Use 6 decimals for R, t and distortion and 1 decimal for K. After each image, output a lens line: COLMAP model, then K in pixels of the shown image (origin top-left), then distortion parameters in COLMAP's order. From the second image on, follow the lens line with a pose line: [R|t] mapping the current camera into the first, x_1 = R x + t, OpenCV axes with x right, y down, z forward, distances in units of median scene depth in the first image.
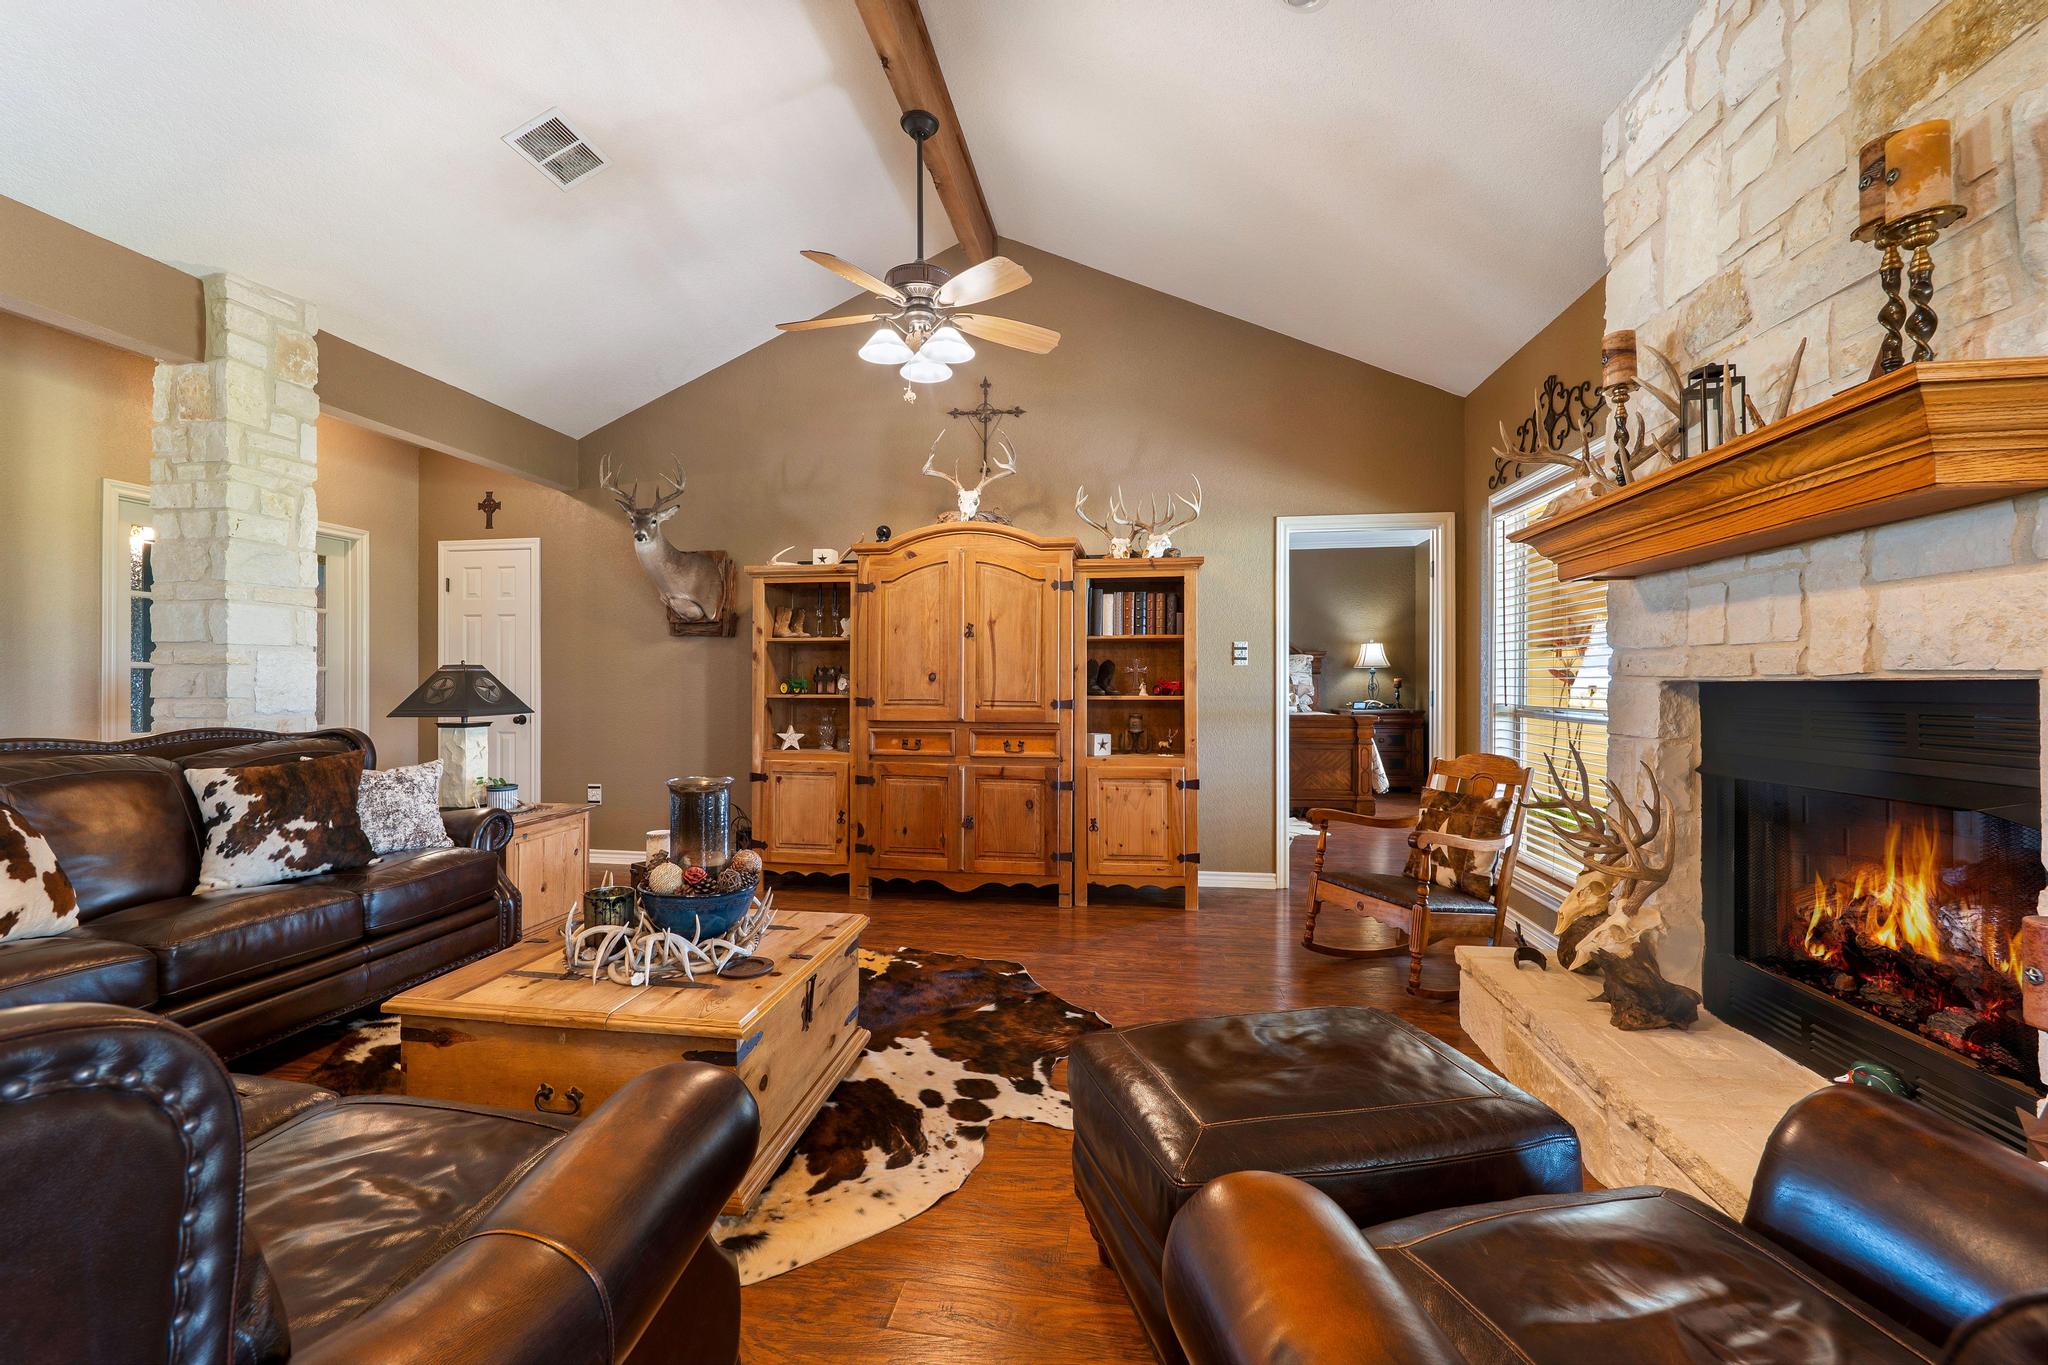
lens RADIAL K [[835.8, 0, 1017.7], [0, 835.8, 682.9], [0, 0, 1]] dist [-0.006812, -0.000118]
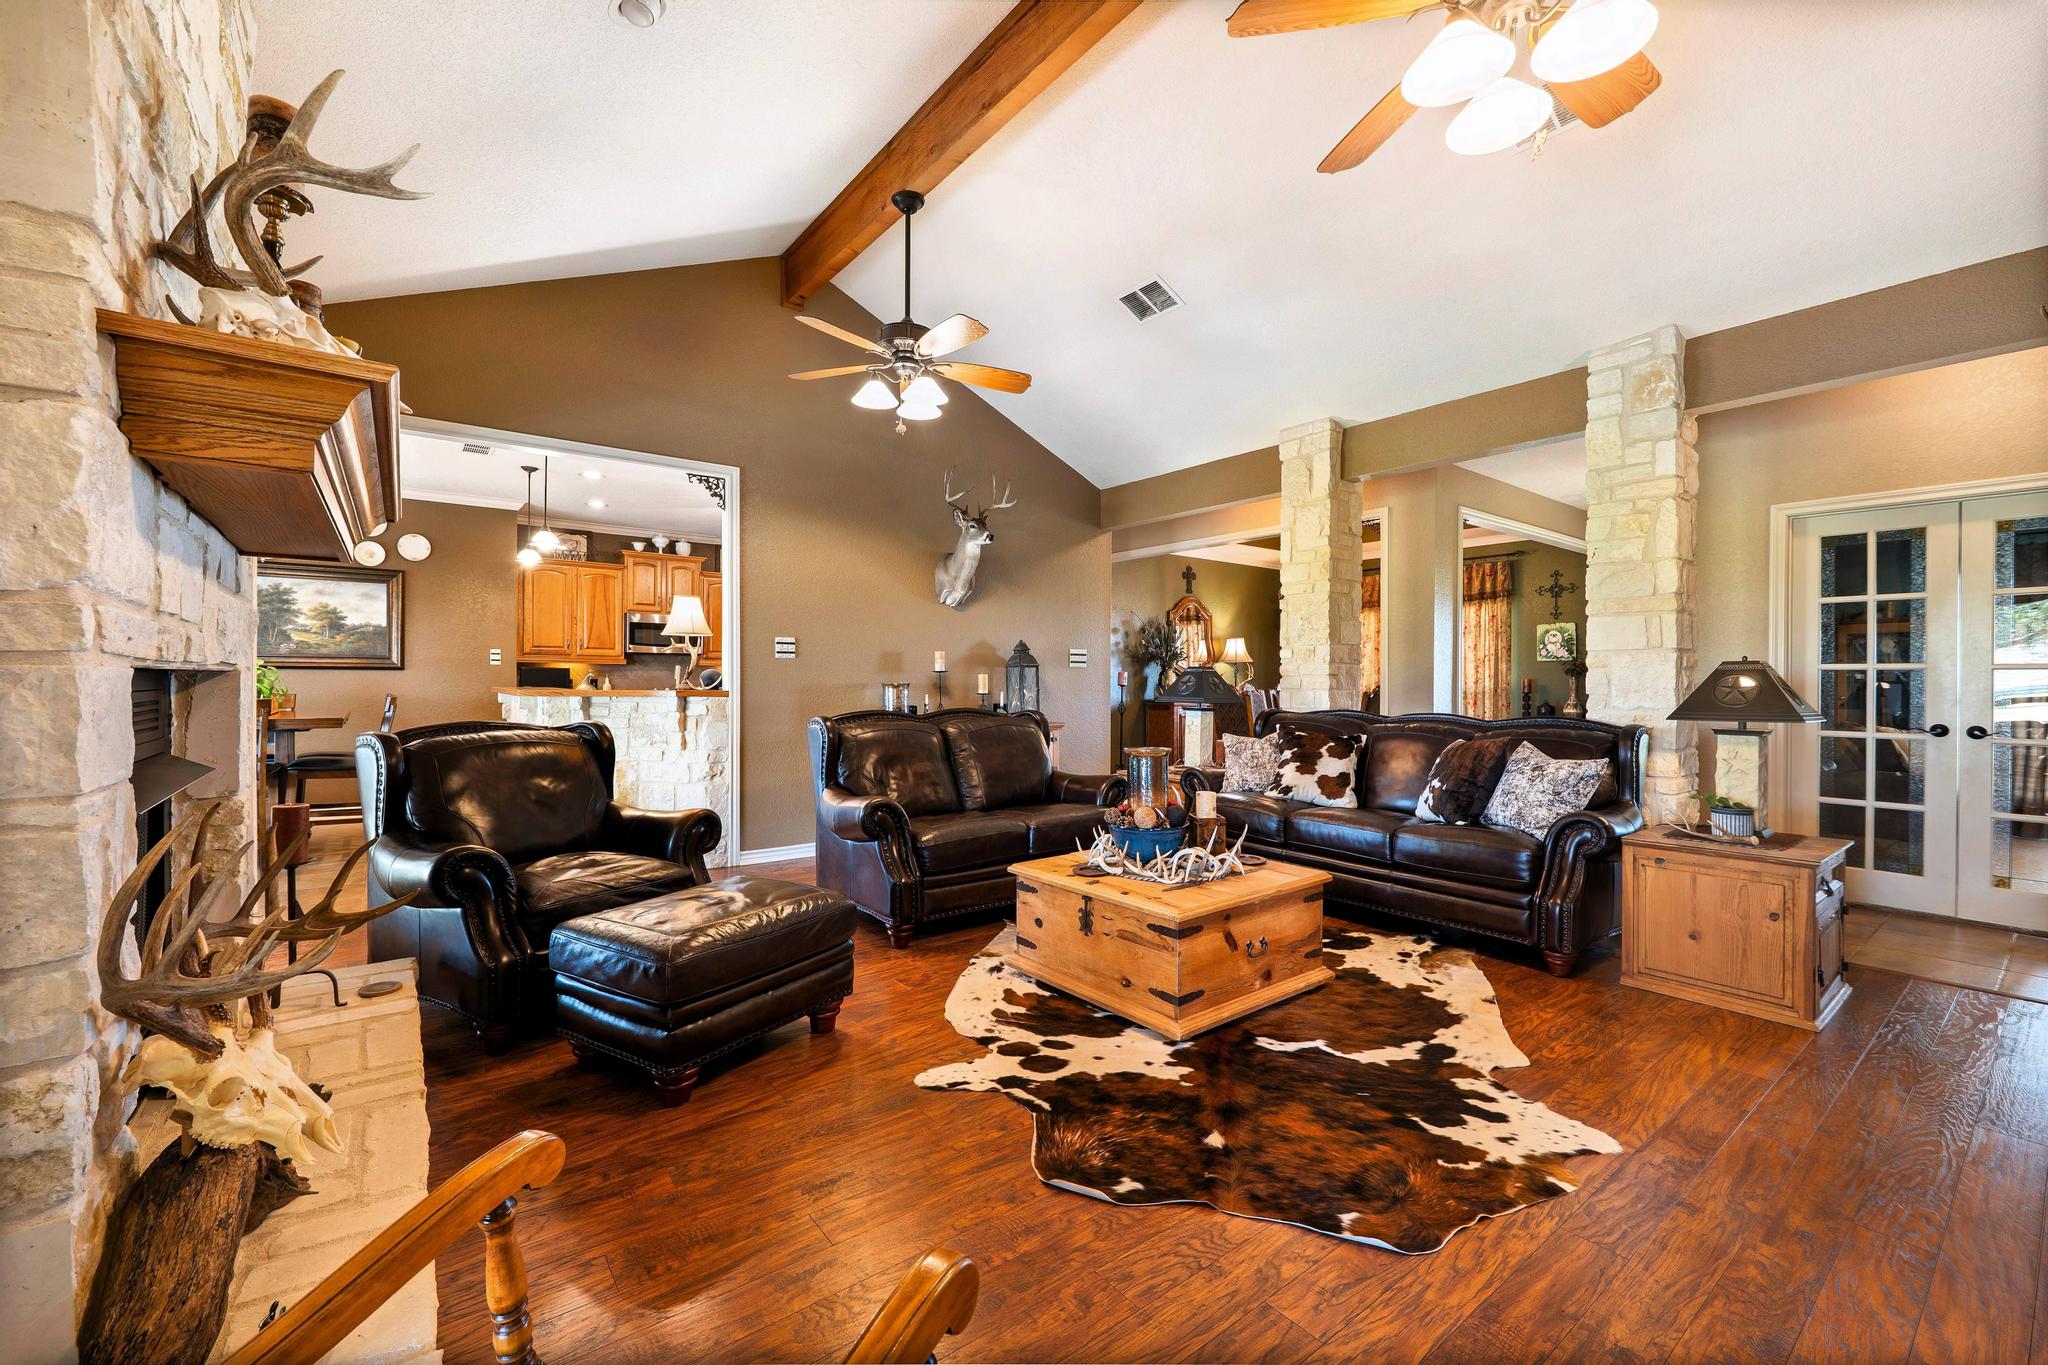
lens RADIAL K [[835.8, 0, 1021.4], [0, 835.8, 682.7], [0, 0, 1]] dist [-0.006812, -0.000118]
pose [[-0.691789, -0.003279, -0.722092, 0.681140], [-0.006643, 0.999976, 0.001823, 0.005353], [0.722069, 0.006058, -0.691795, 1.590726]]
